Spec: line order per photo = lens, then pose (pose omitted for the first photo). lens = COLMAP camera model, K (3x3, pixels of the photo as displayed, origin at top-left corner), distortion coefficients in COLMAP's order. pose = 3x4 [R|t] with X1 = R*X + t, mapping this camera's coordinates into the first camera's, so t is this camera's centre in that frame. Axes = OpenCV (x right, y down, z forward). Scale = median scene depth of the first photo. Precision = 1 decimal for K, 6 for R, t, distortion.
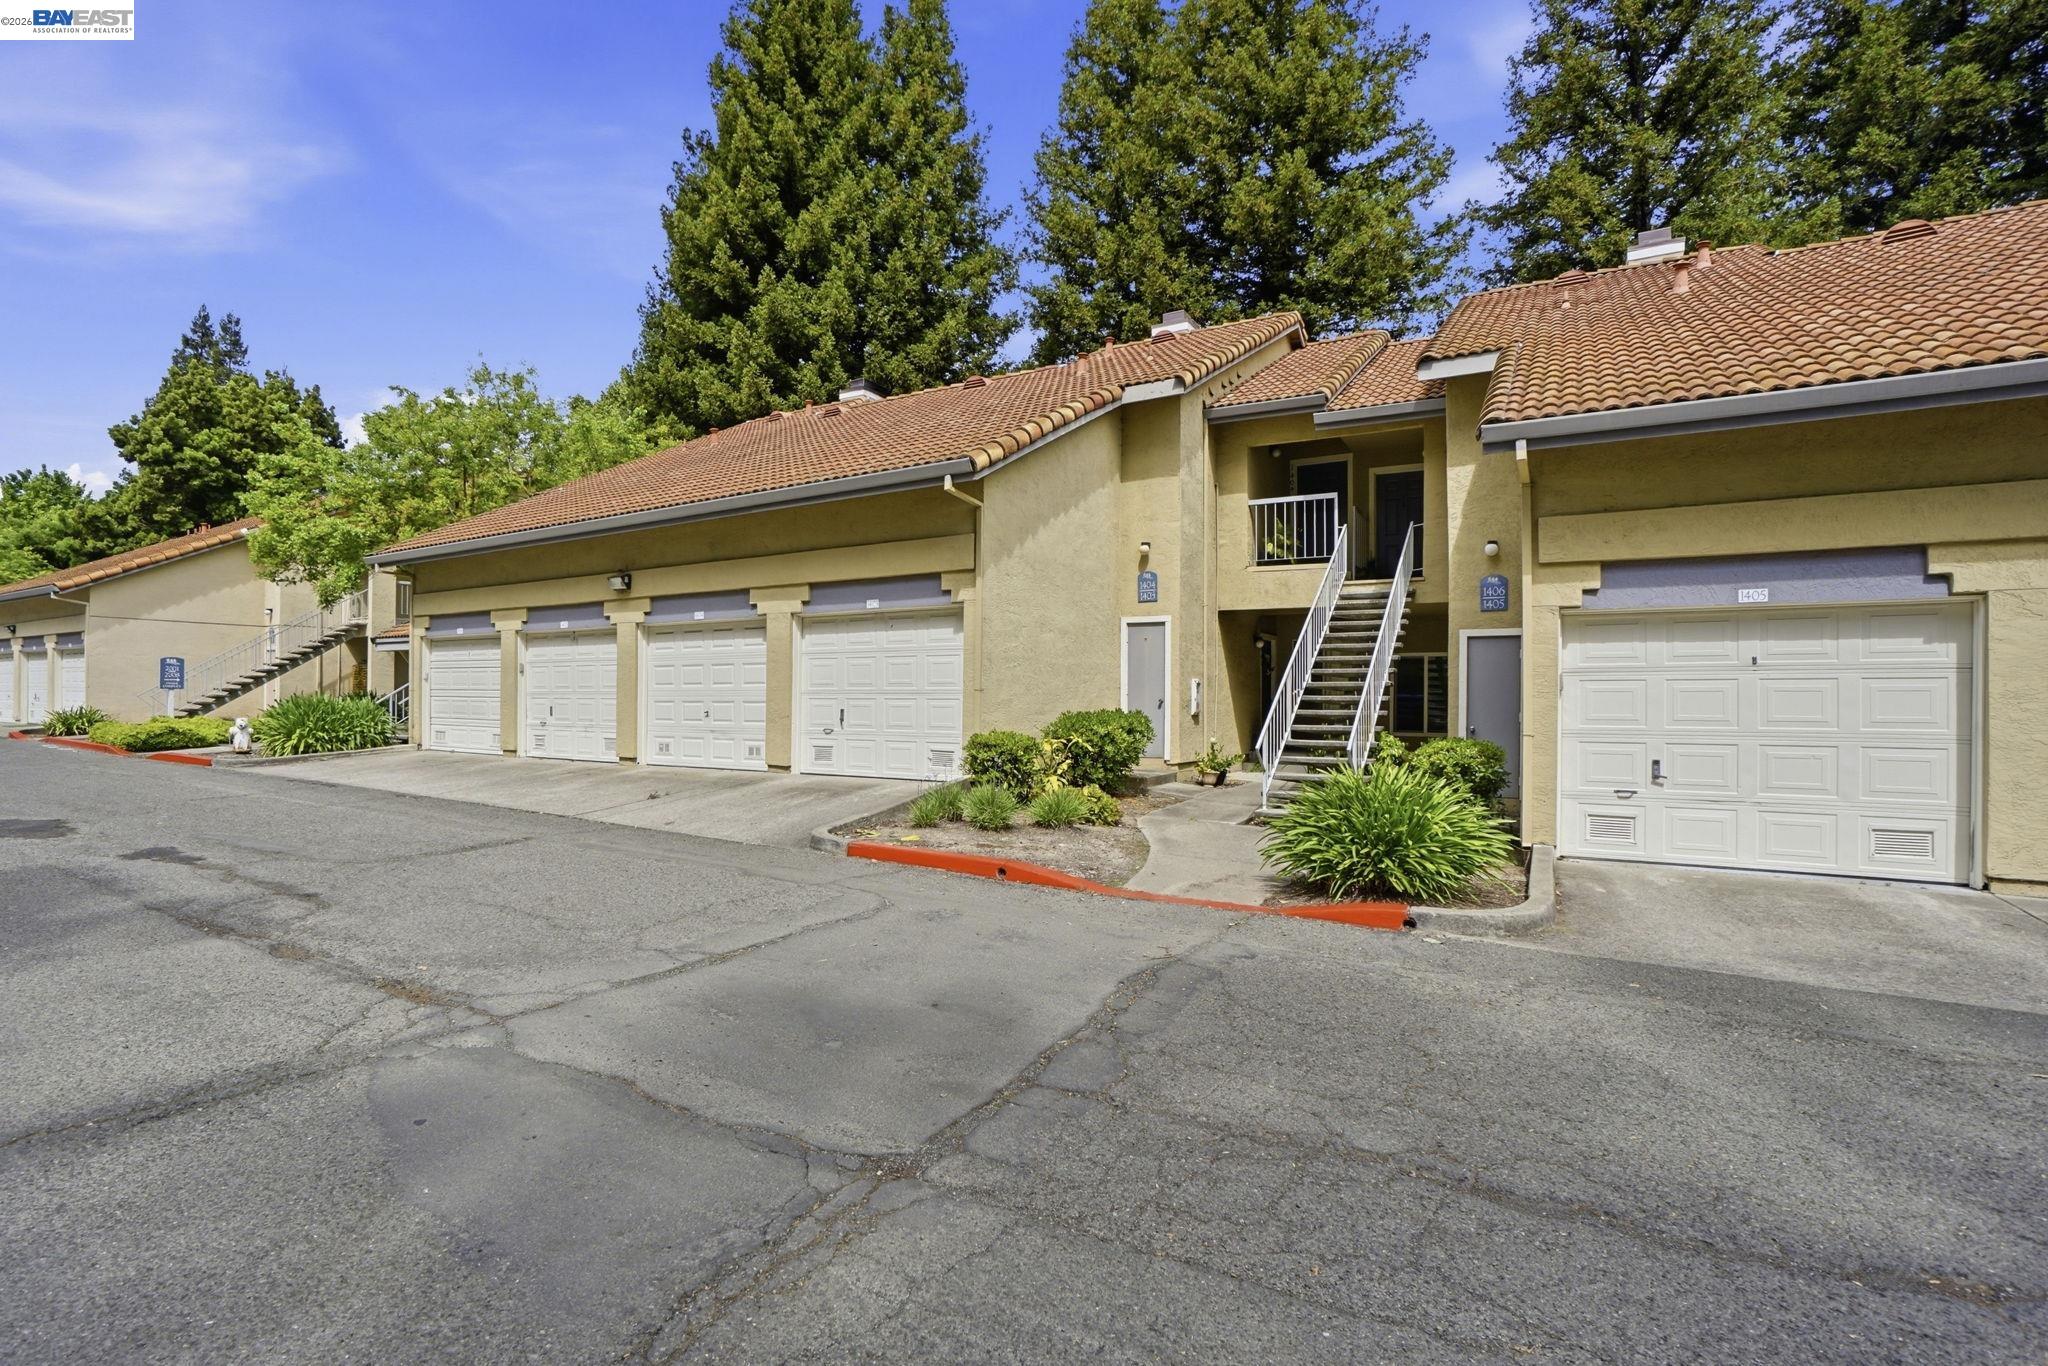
lens RADIAL K [[946.5, 0, 1024.0], [0, 946.5, 683.0], [0, 0, 1]] dist [-0.032973, 0.000576]
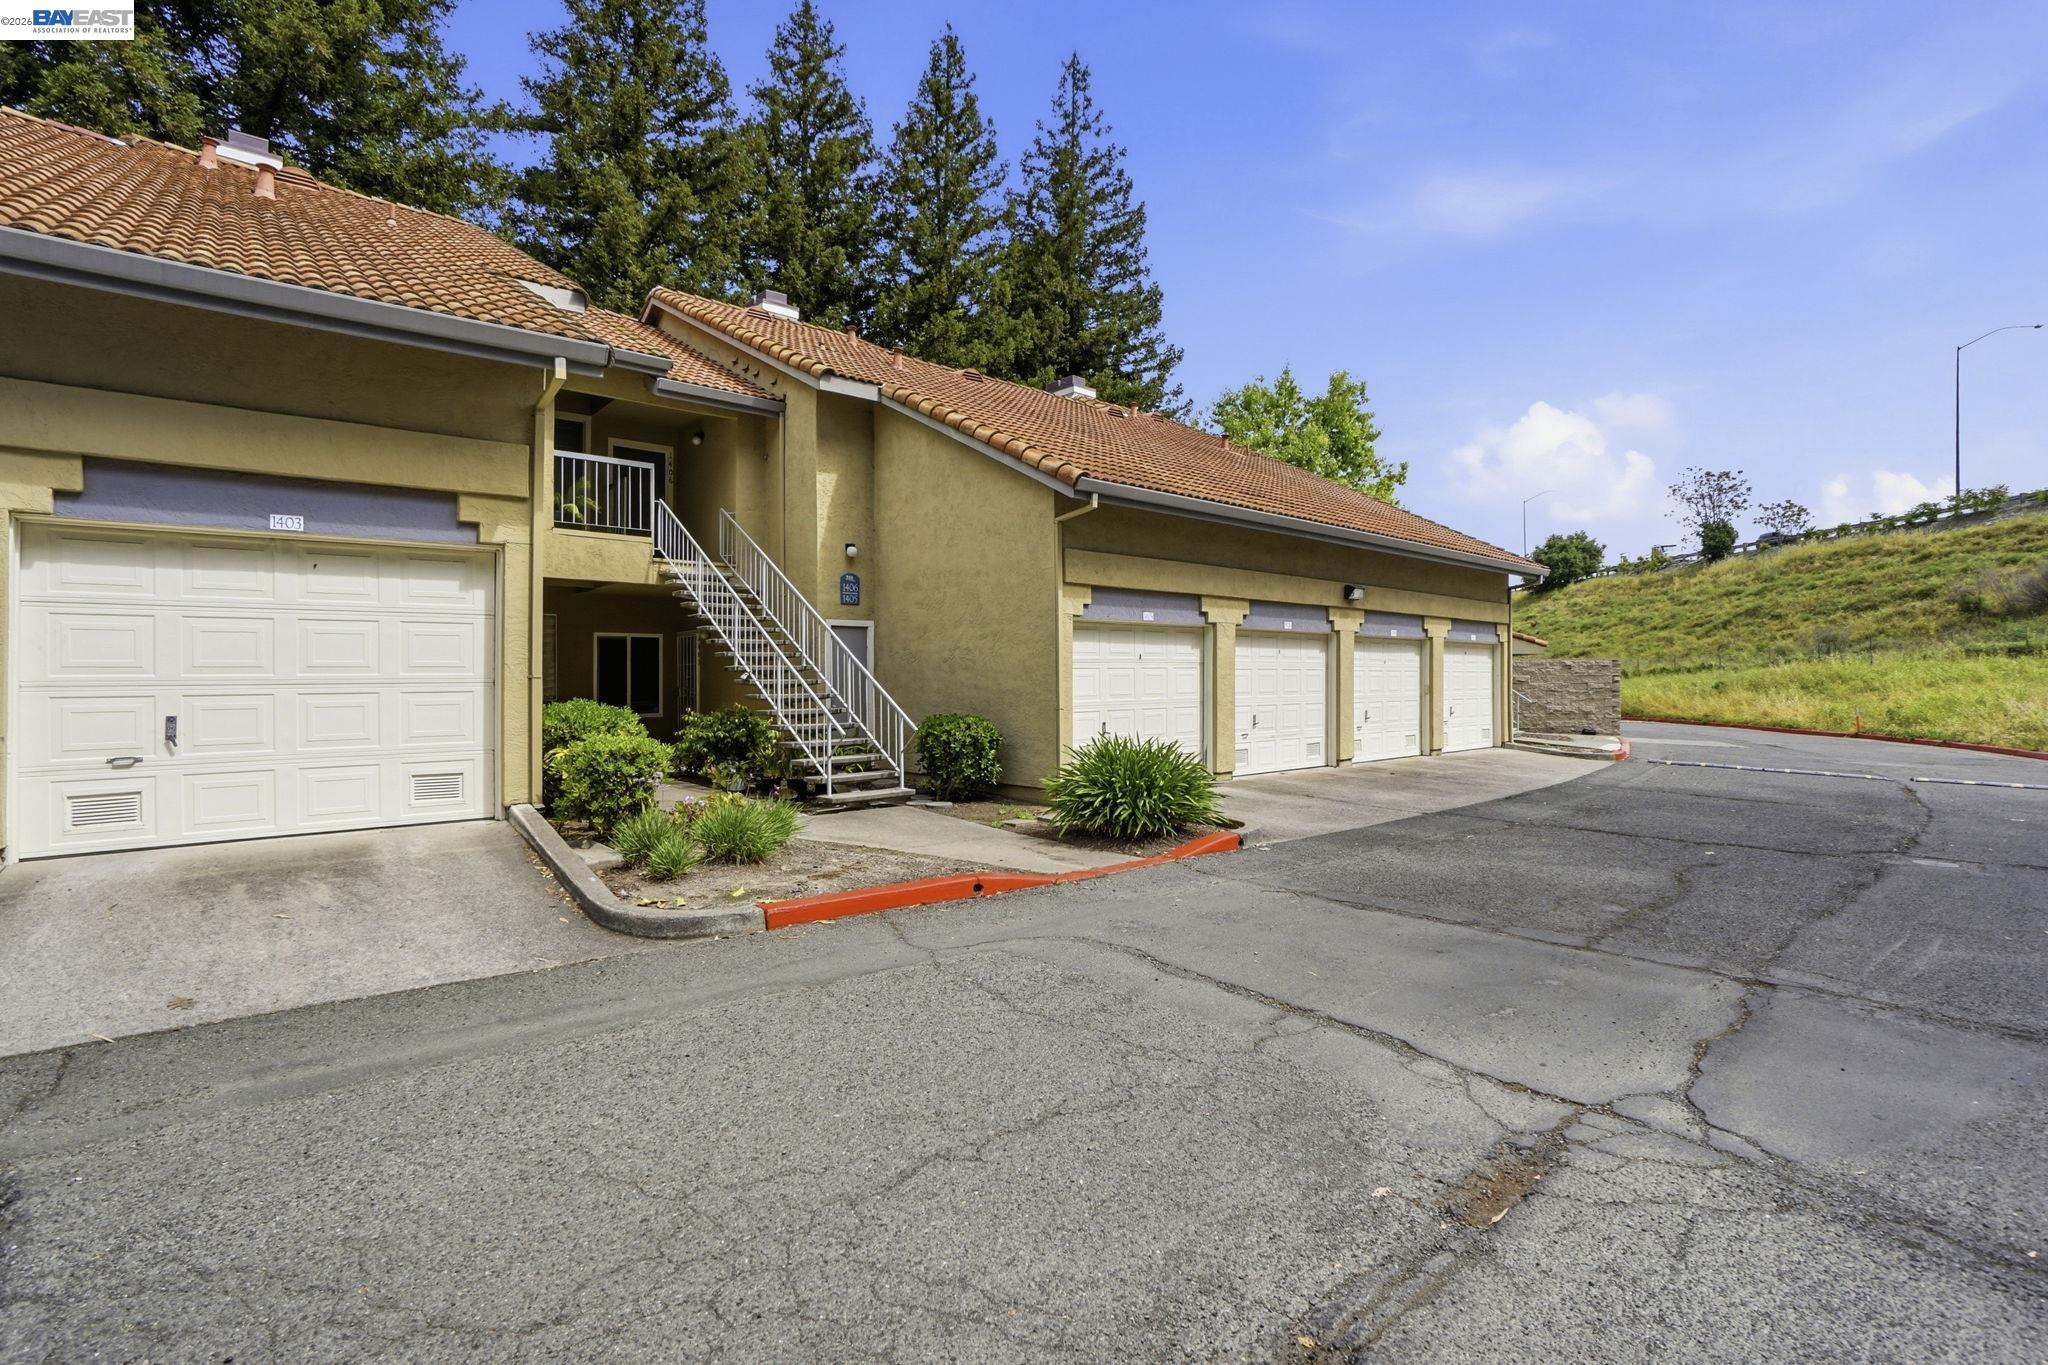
lens RADIAL K [[921.2, 0, 1016.9], [0, 921.2, 687.2], [0, 0, 1]] dist [-0.061468, 0.022938]
pose [[0.340042, -0.019984, 0.940198, -0.472533], [-0.011111, 0.999619, 0.025265, -0.005393], [-0.940345, -0.019038, 0.339690, 0.393958]]
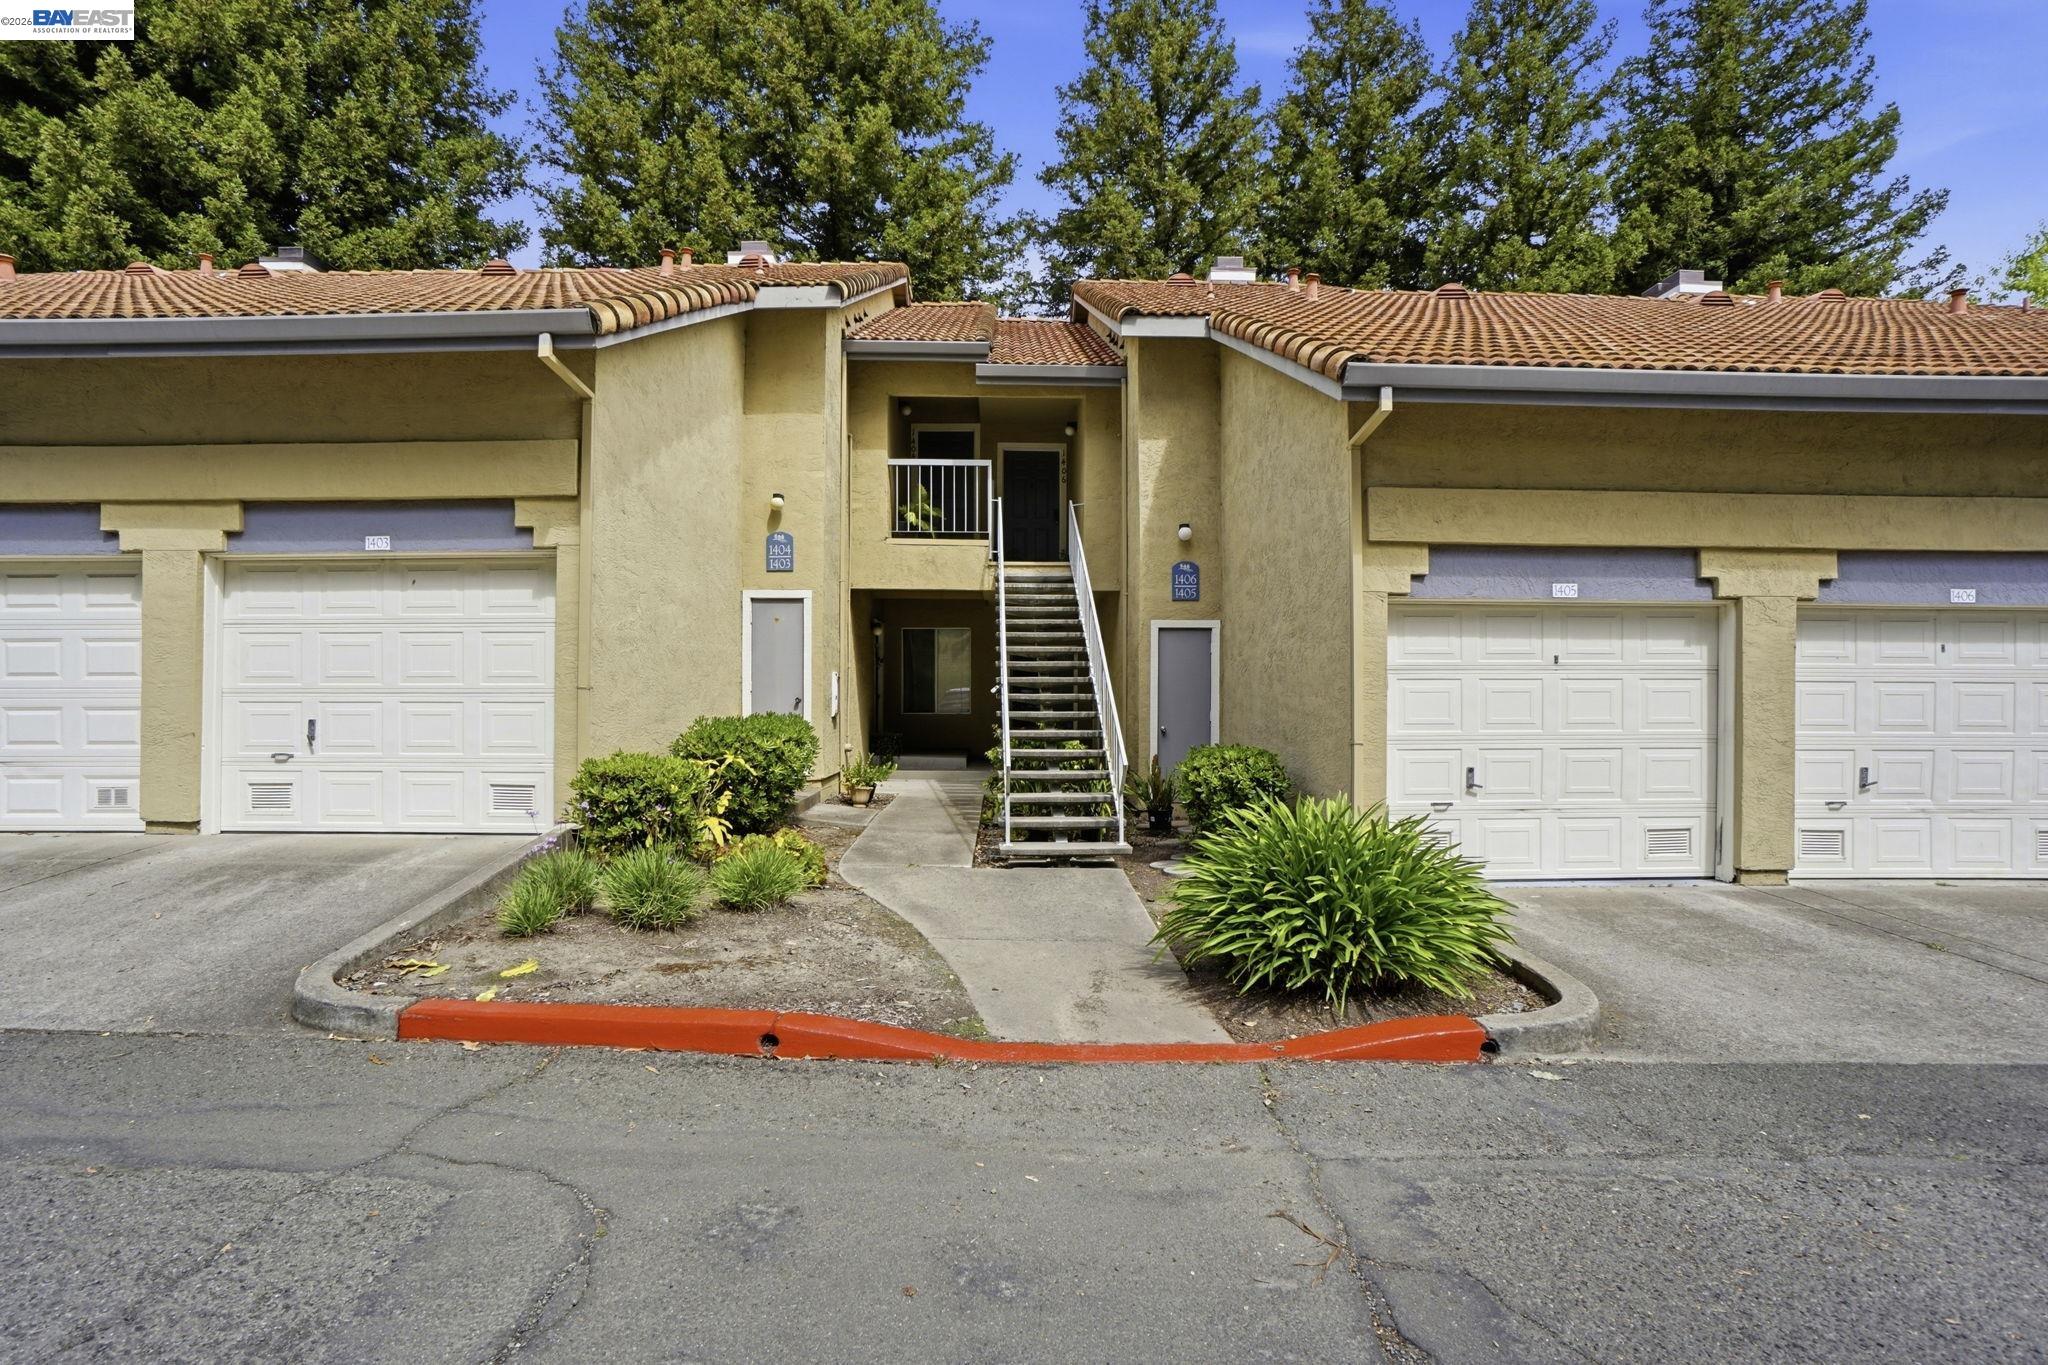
lens RADIAL K [[921.2, 0, 1016.9], [0, 921.2, 687.2], [0, 0, 1]] dist [-0.061468, 0.022938]
pose [[0.861465, -0.001414, 0.507814, -0.093778], [-0.006343, 0.999888, 0.013545, -0.002909], [-0.507777, -0.014890, 0.861360, 0.288440]]
